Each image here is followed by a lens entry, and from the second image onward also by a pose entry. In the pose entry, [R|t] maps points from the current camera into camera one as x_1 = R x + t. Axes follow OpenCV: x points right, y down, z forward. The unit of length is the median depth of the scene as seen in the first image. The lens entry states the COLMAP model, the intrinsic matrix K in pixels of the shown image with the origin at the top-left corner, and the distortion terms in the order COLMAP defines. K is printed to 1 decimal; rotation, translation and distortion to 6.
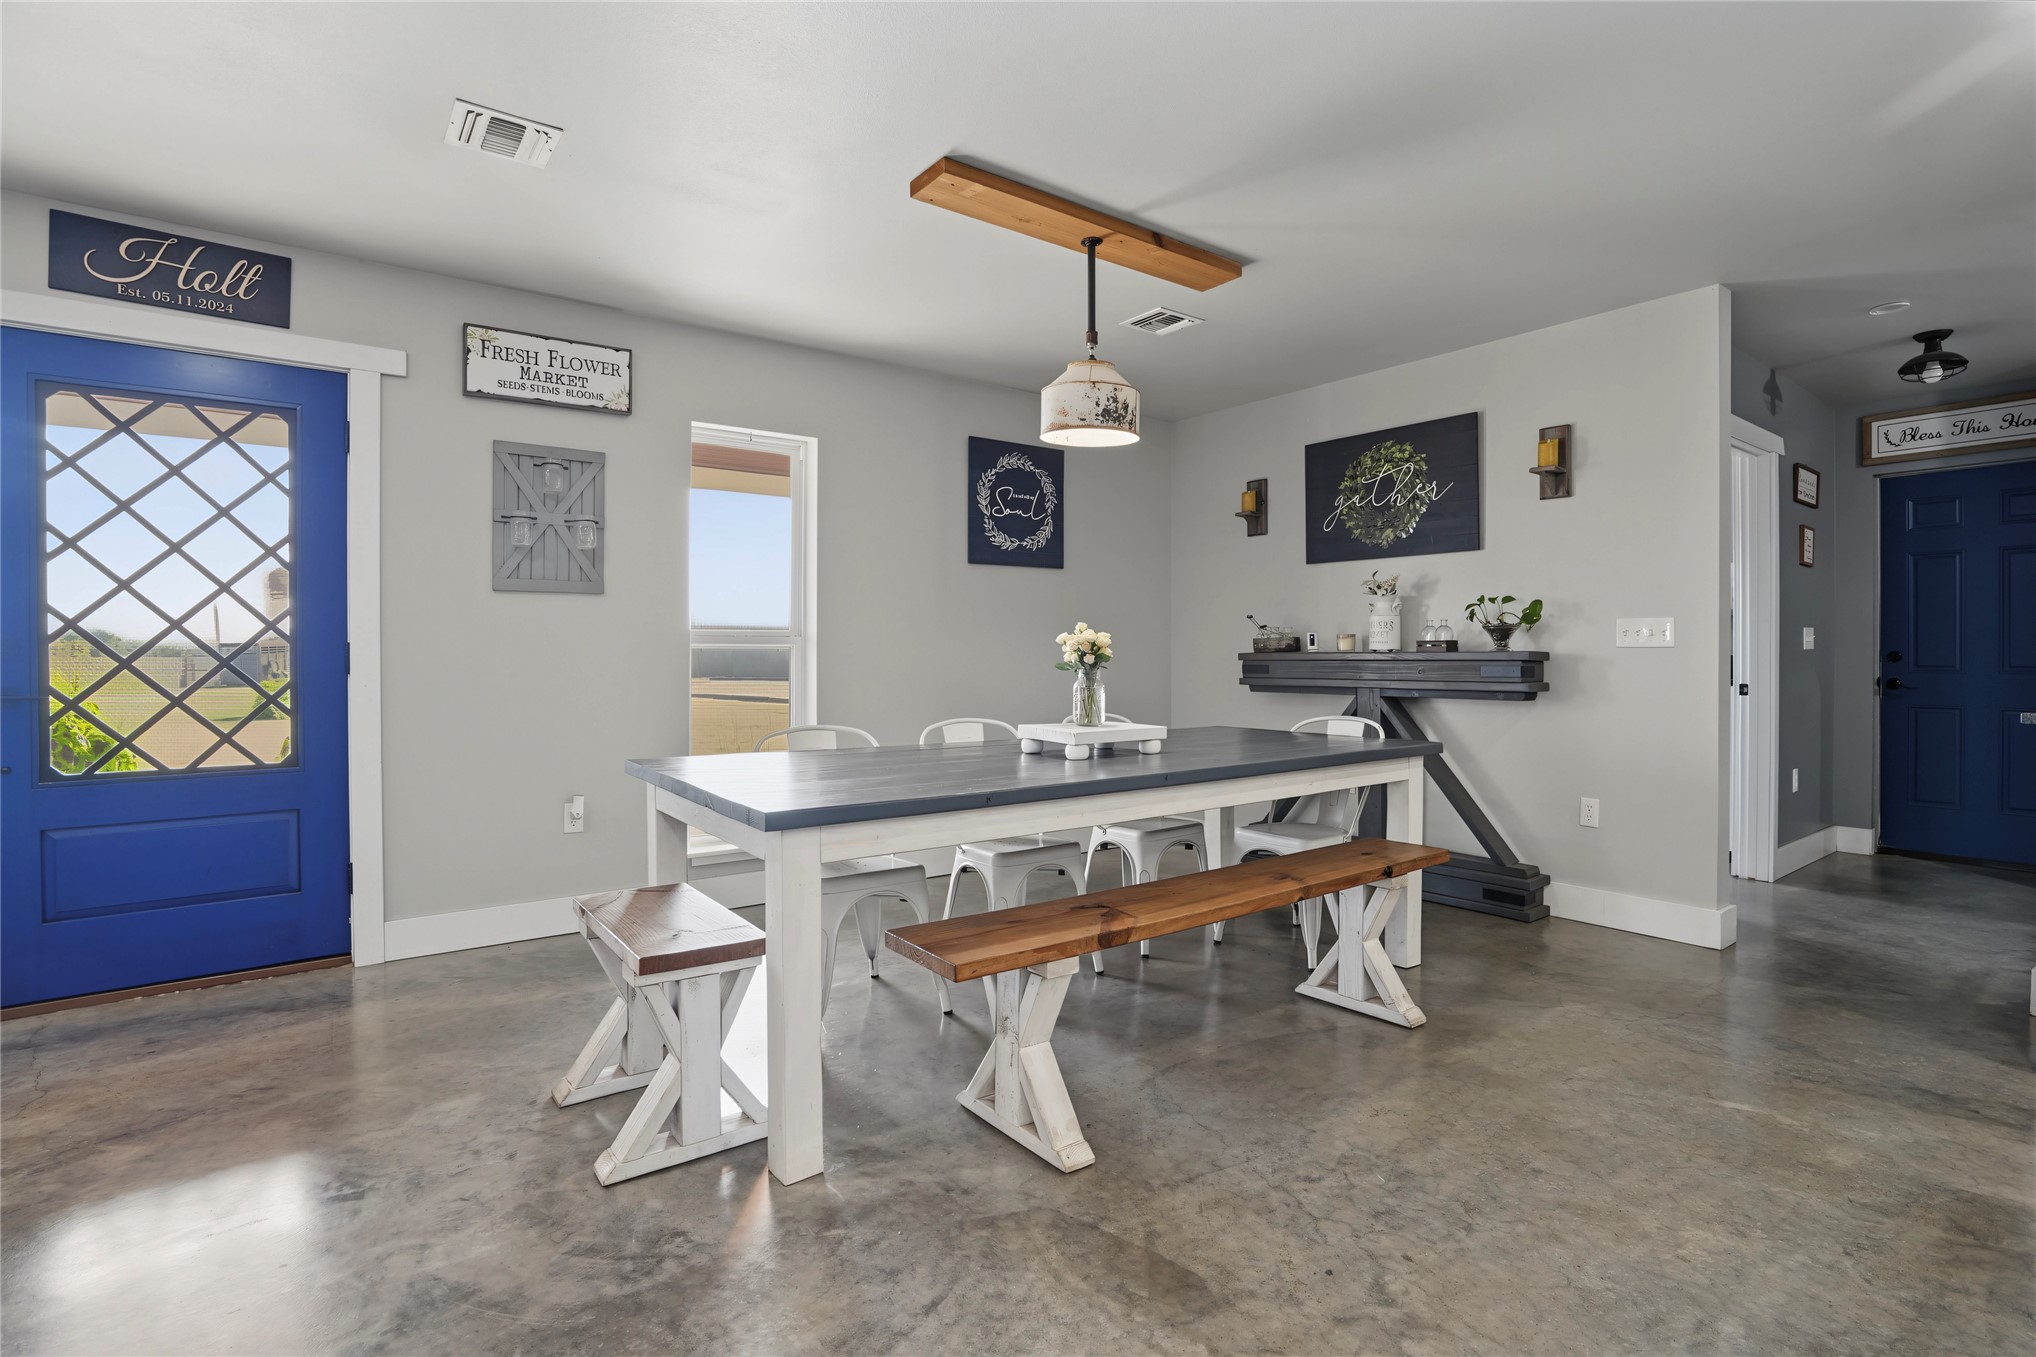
lens RADIAL K [[973.8, 0, 1014.8], [0, 973.8, 668.5], [0, 0, 1]] dist [-0.062256, 0.031913]
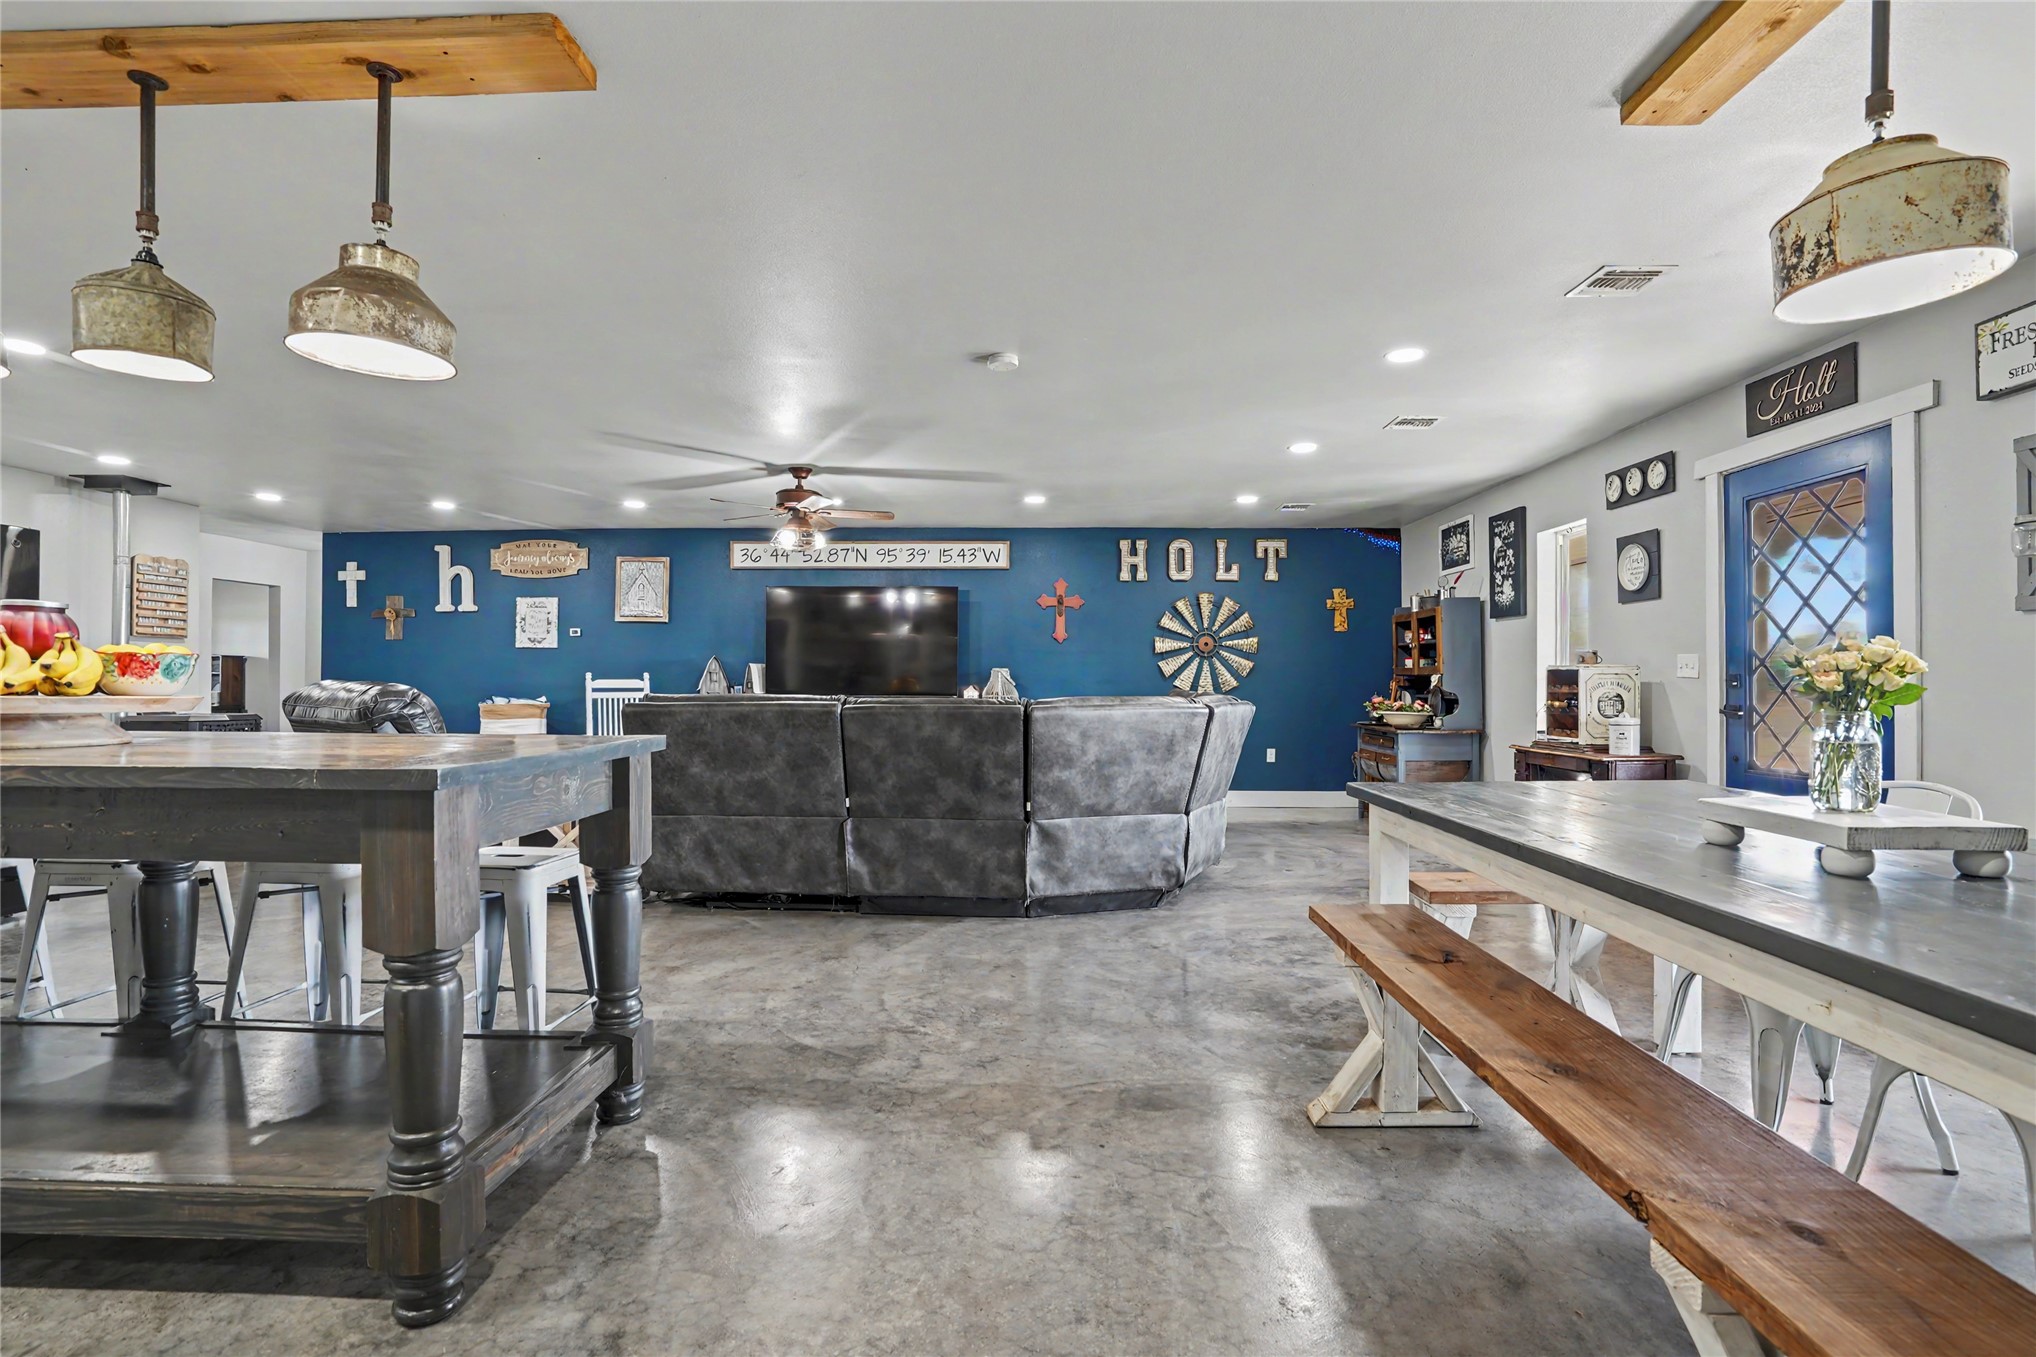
lens RADIAL K [[973.8, 0, 1014.8], [0, 973.8, 668.5], [0, 0, 1]] dist [-0.062256, 0.031913]
pose [[-0.625191, -0.012782, -0.780367, 0.674668], [-0.017473, 0.999845, -0.002378, -0.010831], [0.780276, 0.012149, -0.625317, 0.802898]]
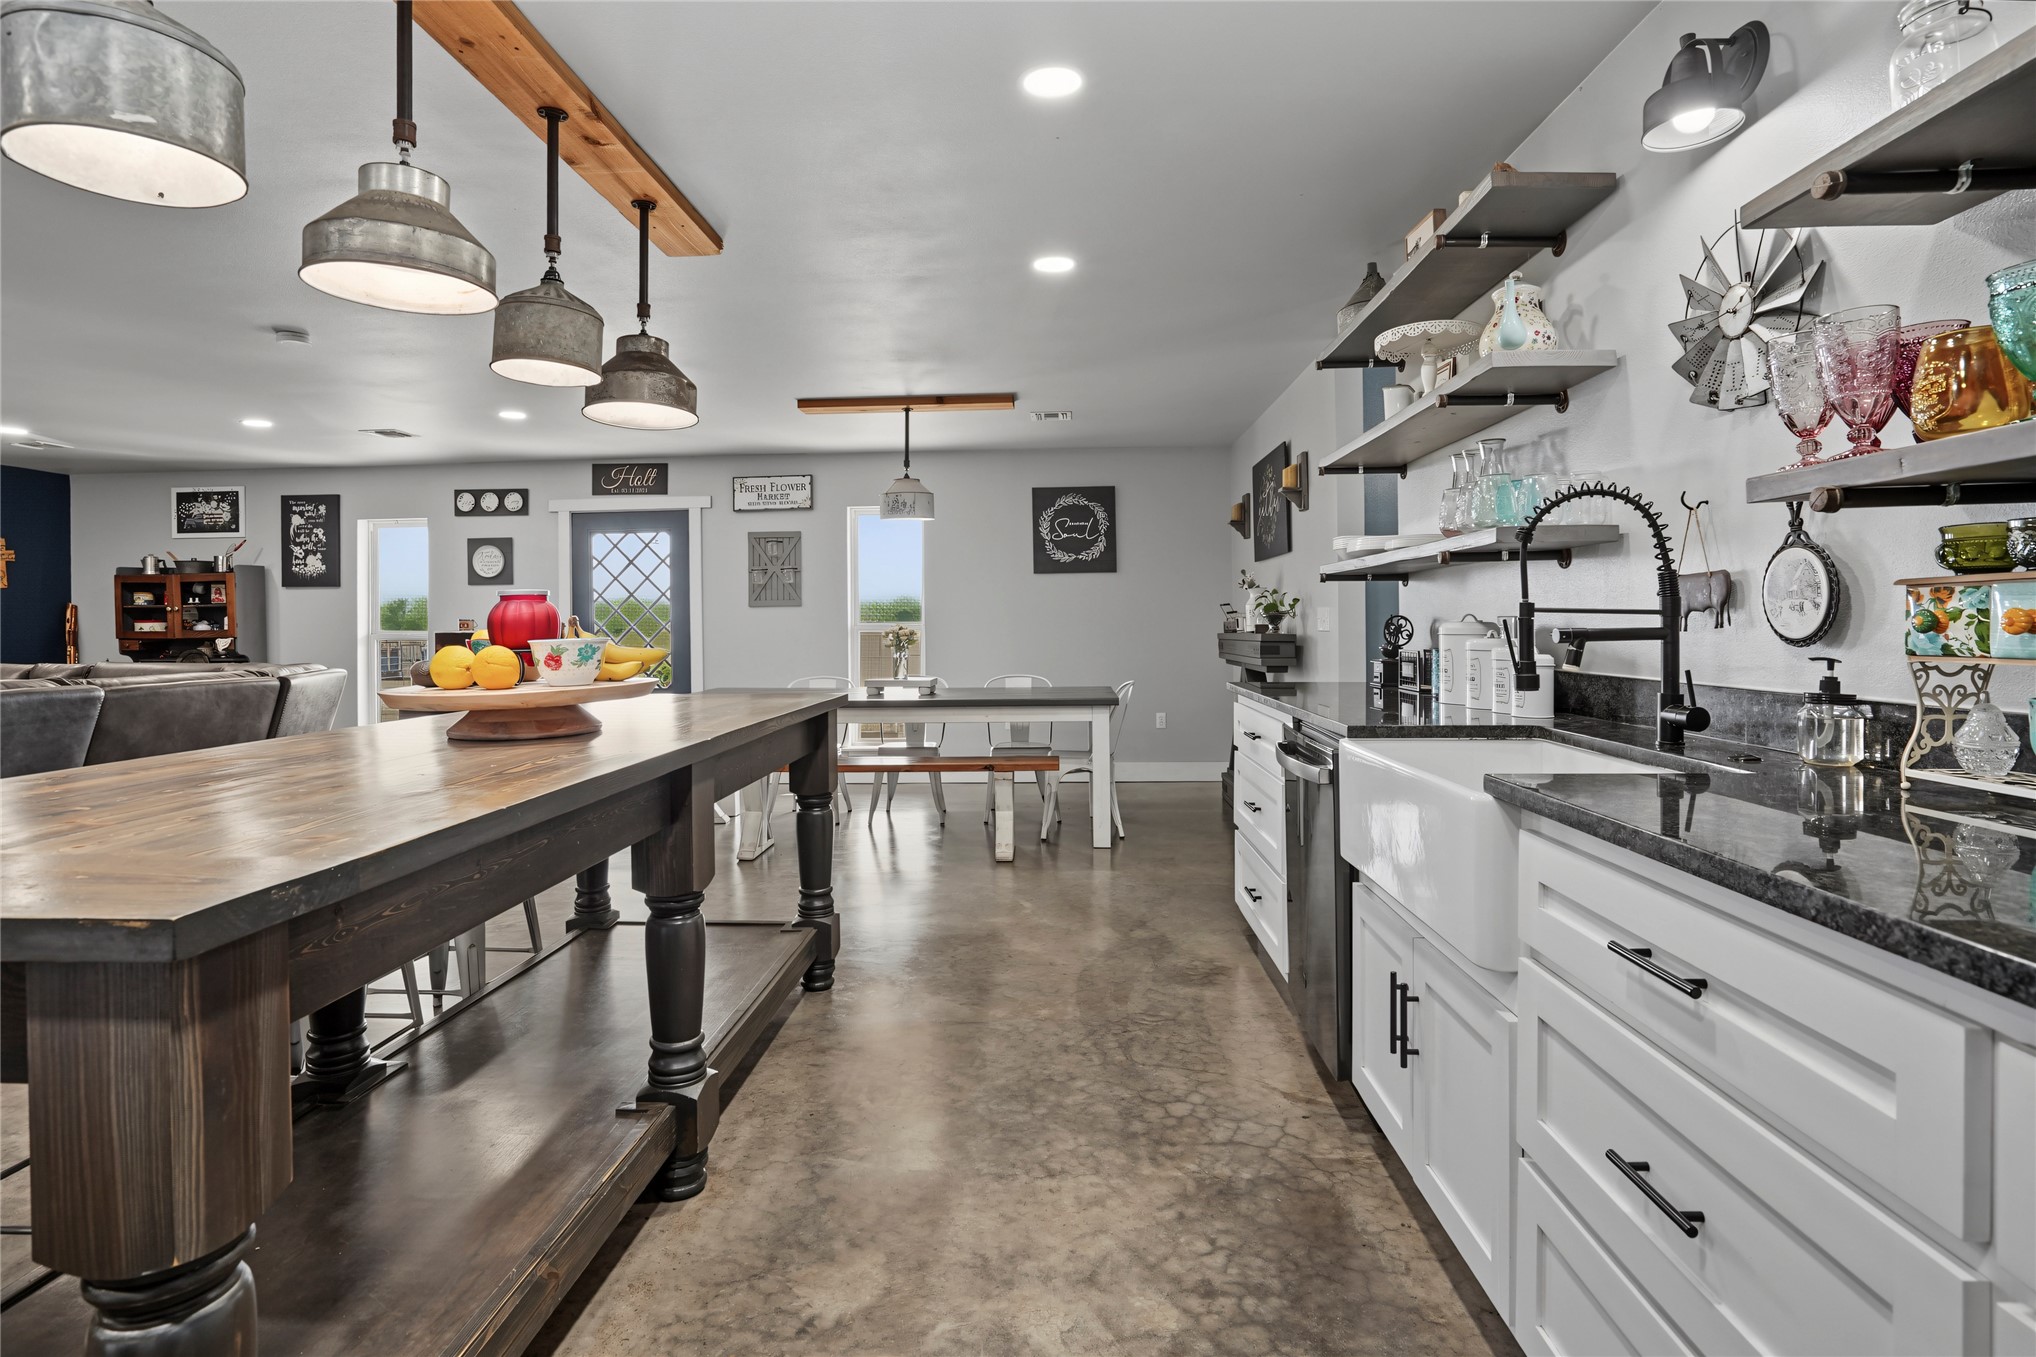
lens RADIAL K [[973.8, 0, 1014.8], [0, 973.8, 668.5], [0, 0, 1]] dist [-0.062256, 0.031913]
pose [[0.783503, 0.013894, -0.621232, 1.135143], [0.003121, 0.999649, 0.026294, -0.002517], [0.621380, -0.022541, 0.783185, -0.251674]]
